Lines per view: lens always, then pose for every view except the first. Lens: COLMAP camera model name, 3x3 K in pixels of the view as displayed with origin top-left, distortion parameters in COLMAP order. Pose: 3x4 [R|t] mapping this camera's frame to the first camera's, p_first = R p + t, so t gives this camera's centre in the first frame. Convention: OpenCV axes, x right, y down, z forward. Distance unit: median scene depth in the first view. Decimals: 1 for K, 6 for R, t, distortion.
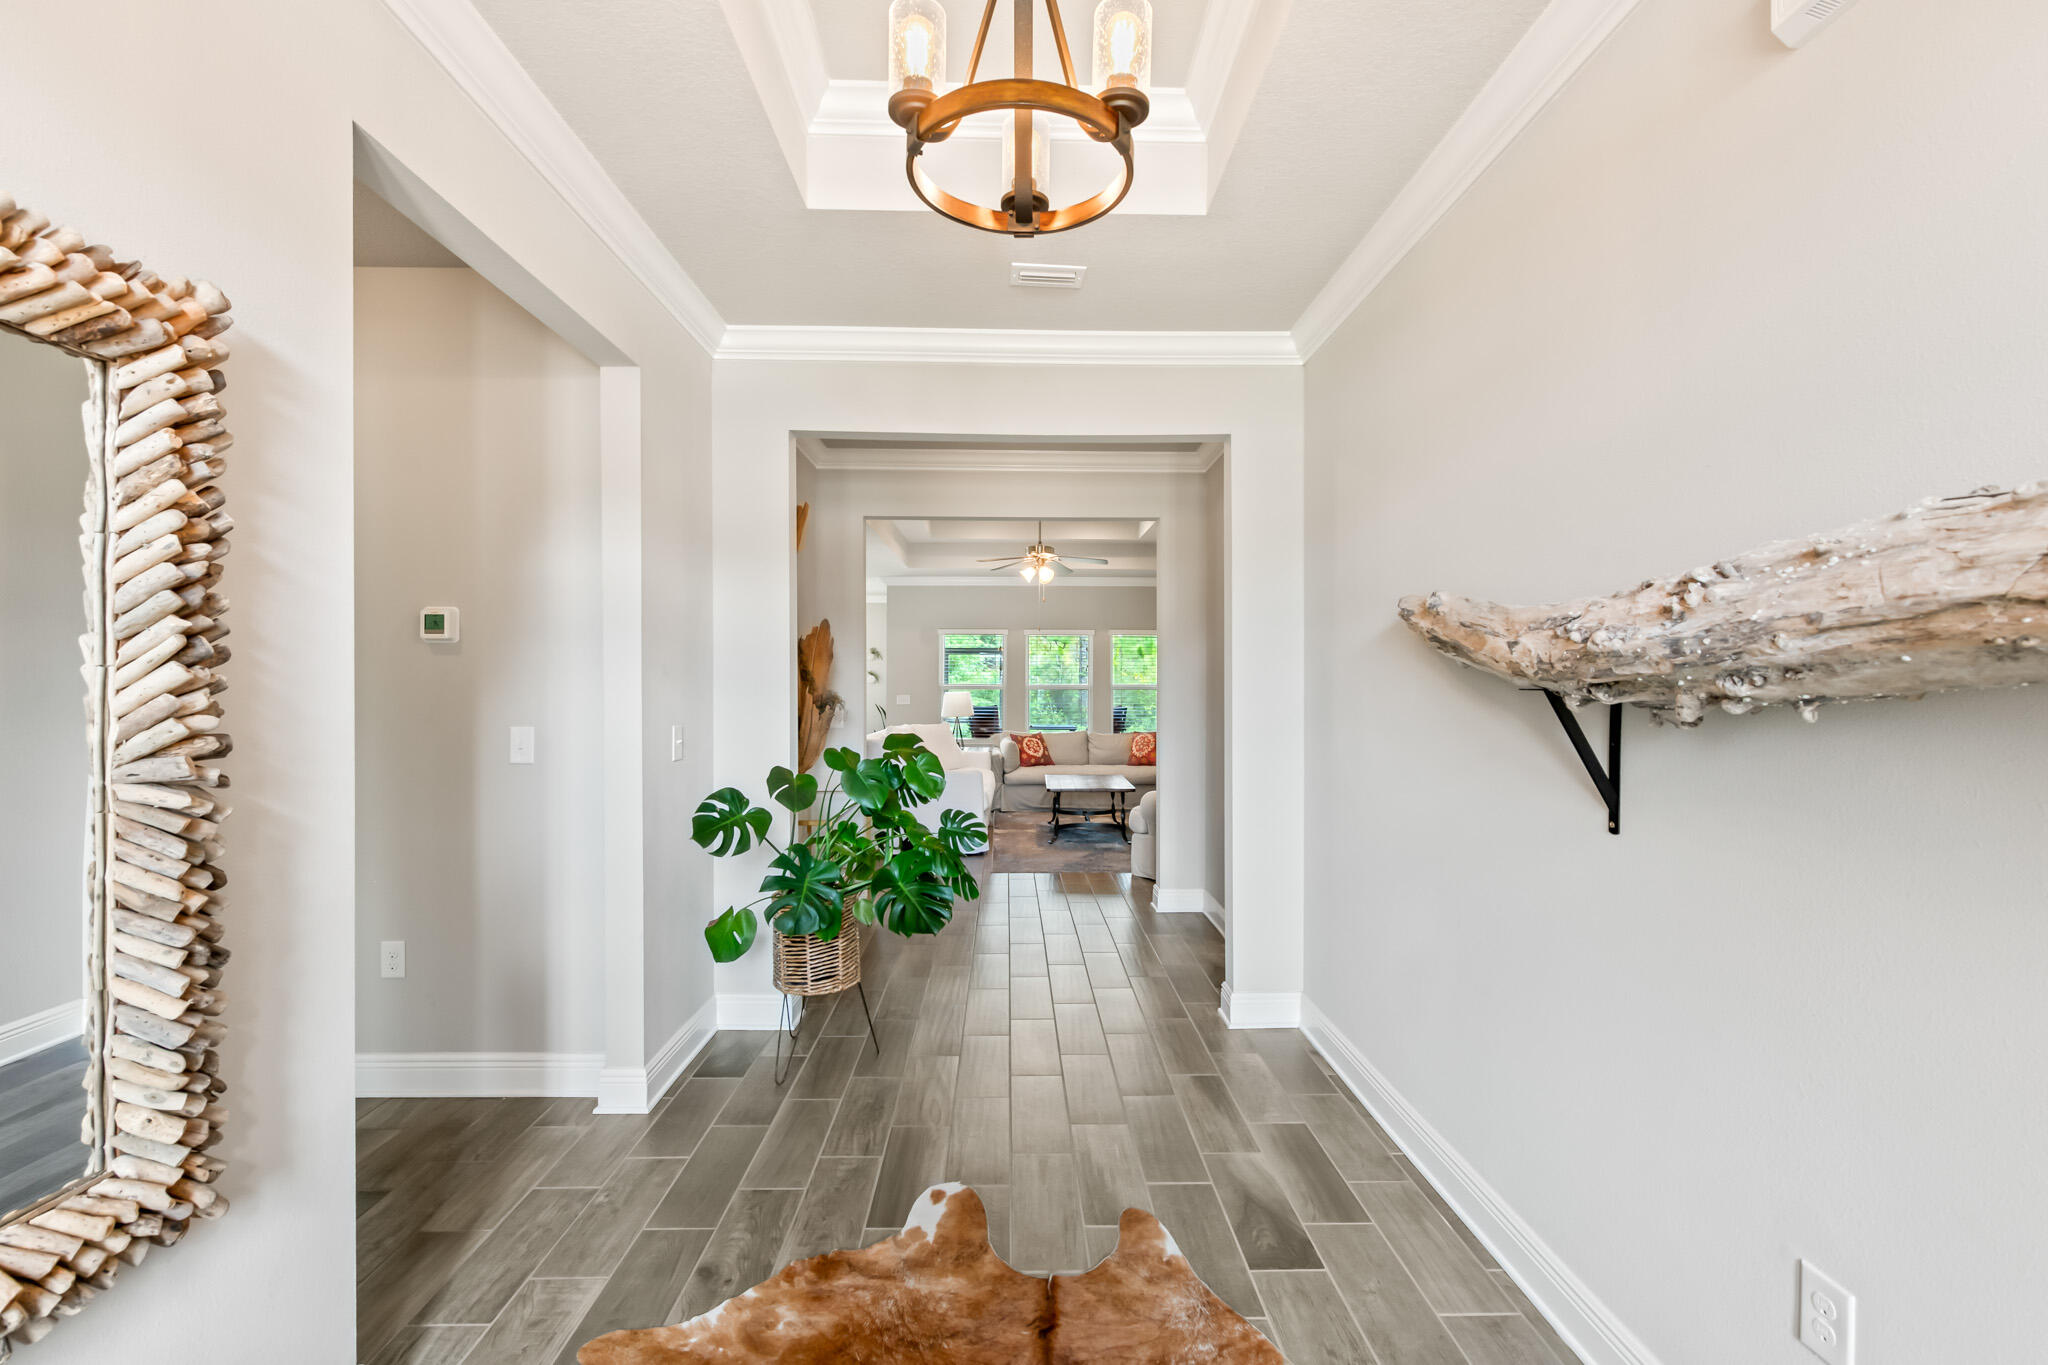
lens RADIAL K [[843.9, 0, 1030.9], [0, 843.9, 676.7], [0, 0, 1]] dist [0.002547, -0.003001]
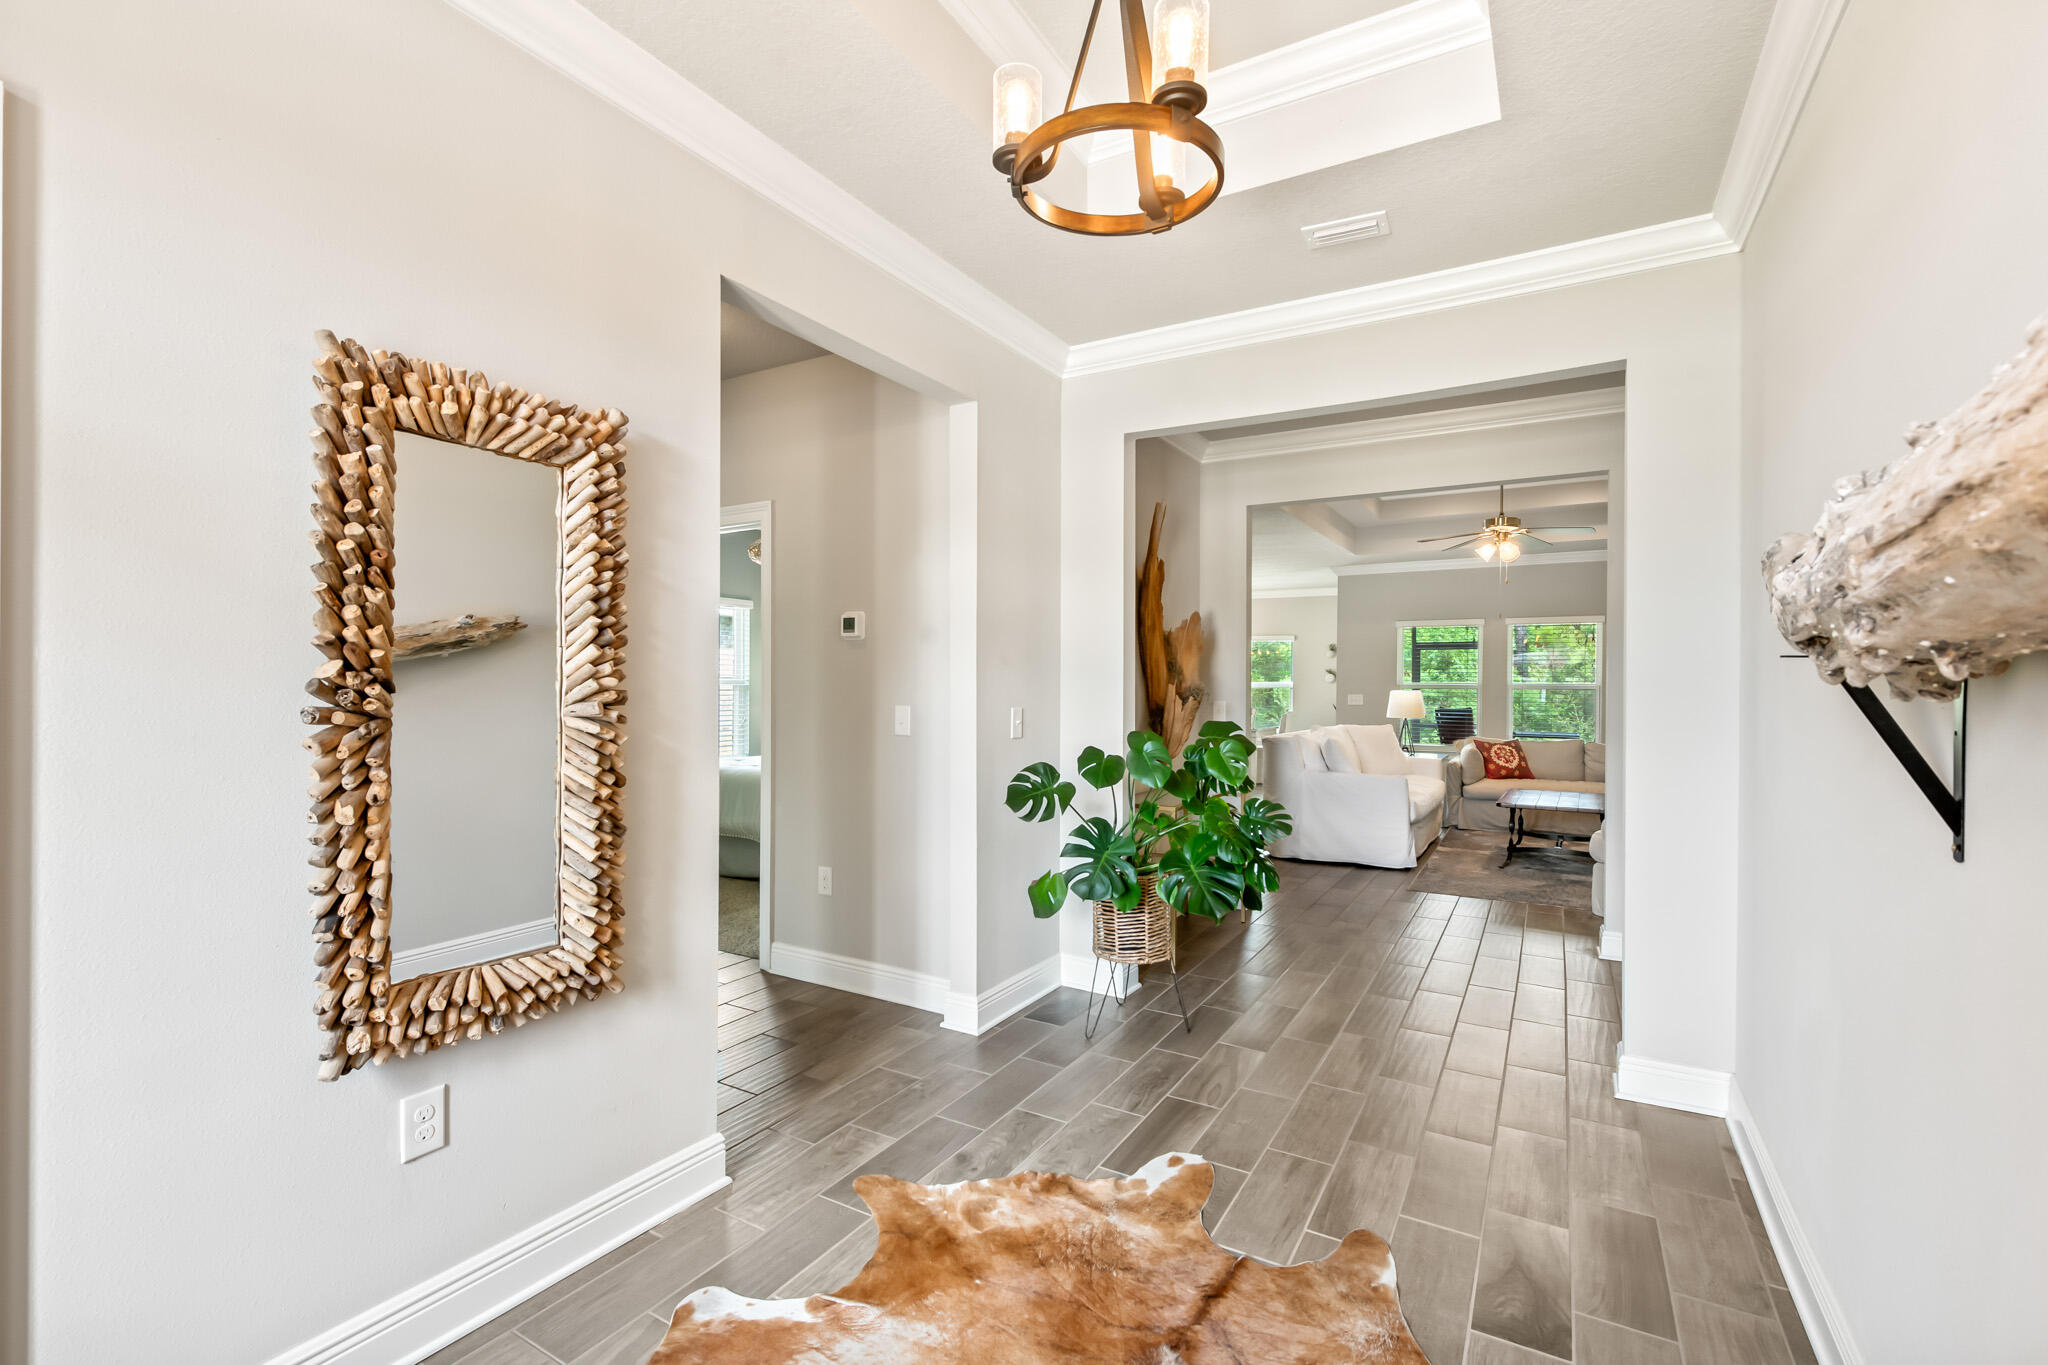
lens RADIAL K [[889.6, 0, 1043.3], [0, 889.6, 676.0], [0, 0, 1]] dist [-0.001253, -0.000407]
pose [[0.856698, -0.002992, -0.515810, 0.406719], [0.001283, 0.999992, -0.003668, 0.033430], [0.515818, 0.002480, 0.856695, -0.020610]]
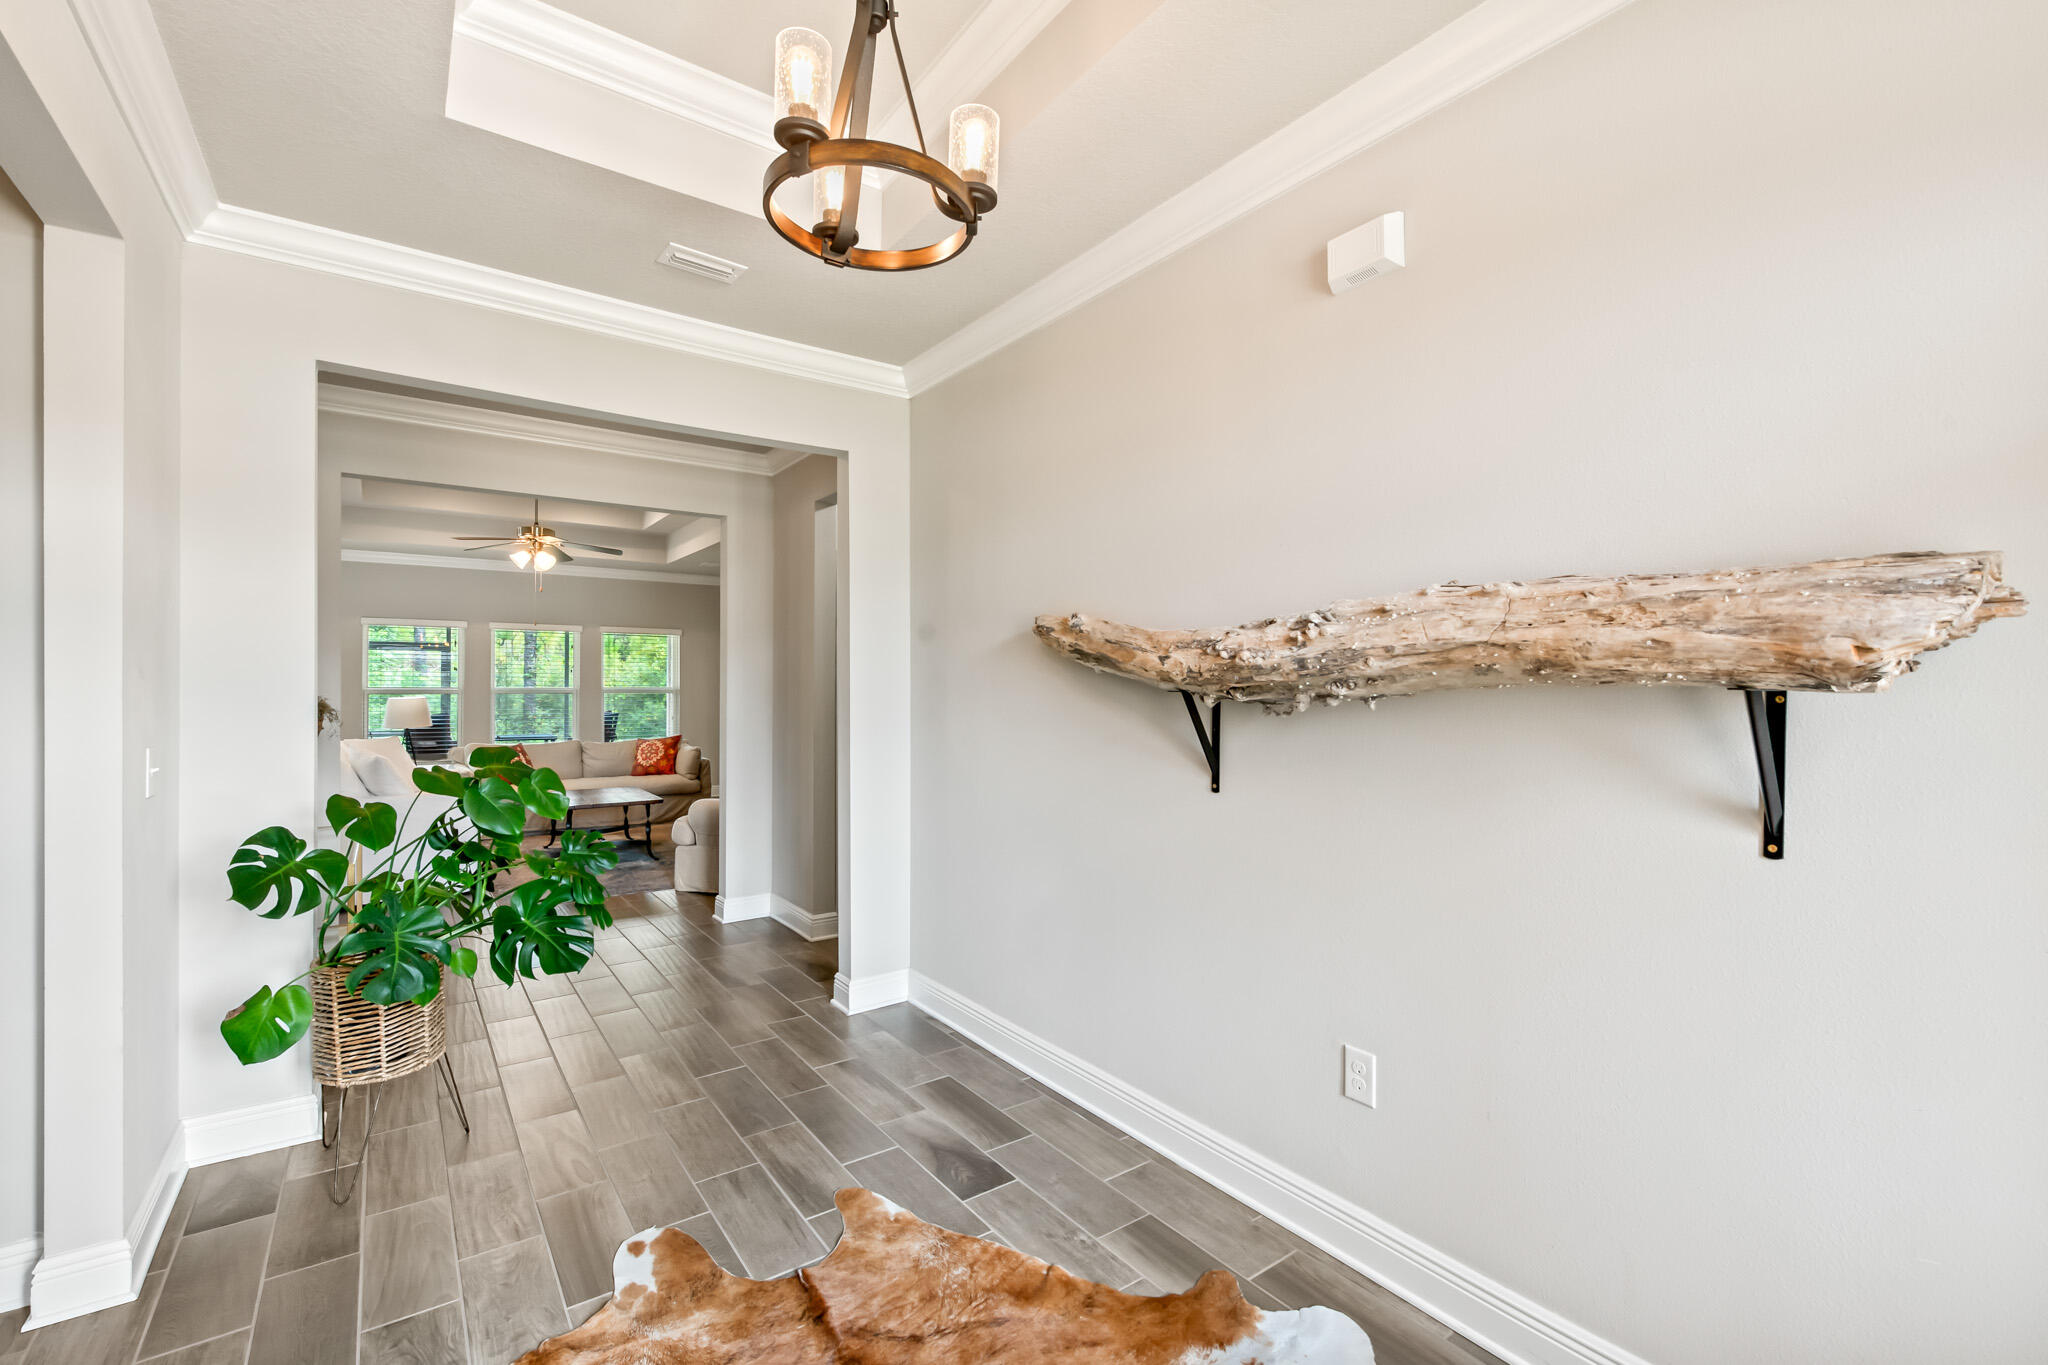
lens RADIAL K [[856.8, 0, 1015.7], [0, 856.8, 665.9], [0, 0, 1]] dist [-0.001318, -0.000326]
pose [[0.827693, 0.011562, 0.561063, -0.386803], [-0.002965, 0.999864, -0.016230, -0.002767], [-0.561174, 0.011770, 0.827614, -0.007853]]
